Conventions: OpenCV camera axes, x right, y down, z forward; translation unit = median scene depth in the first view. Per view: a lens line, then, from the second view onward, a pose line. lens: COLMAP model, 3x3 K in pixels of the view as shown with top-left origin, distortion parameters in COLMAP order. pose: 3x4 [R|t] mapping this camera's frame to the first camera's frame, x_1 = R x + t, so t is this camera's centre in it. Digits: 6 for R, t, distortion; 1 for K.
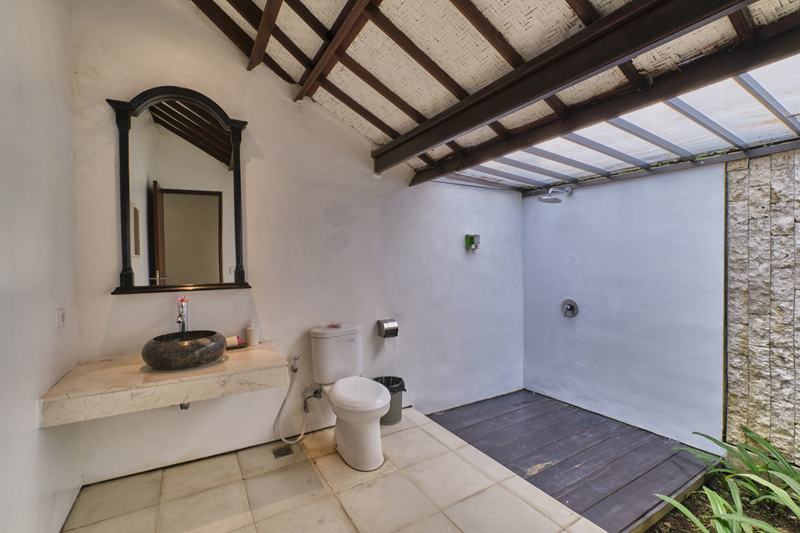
lens RADIAL K [[353.2, 0, 399.5], [0, 353.2, 266.8], [0, 0, 1]] dist [0.000786, -0.000212]
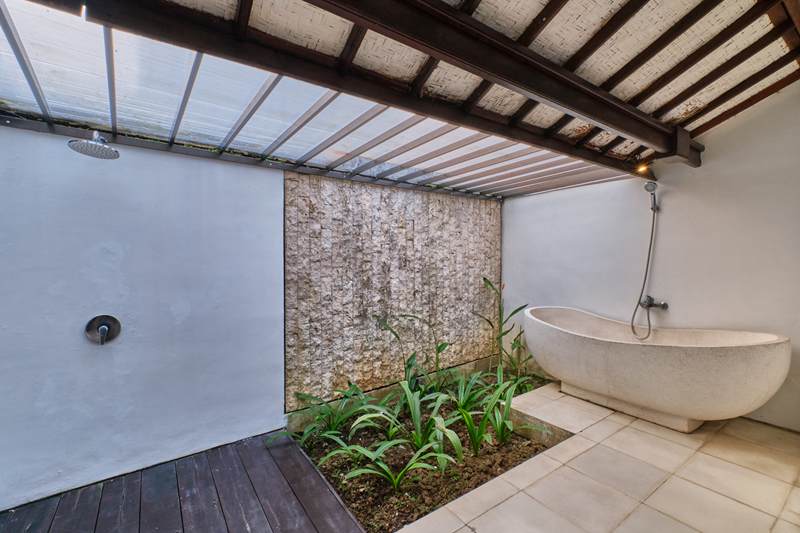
lens RADIAL K [[353.2, 0, 398.2], [0, 353.2, 263.5], [0, 0, 1]] dist [0.000786, -0.000212]
pose [[-0.064495, -0.010157, 0.997866, -0.257475], [0.010721, 0.999883, 0.010870, -0.001414], [-0.997860, 0.011400, -0.064378, 0.724843]]
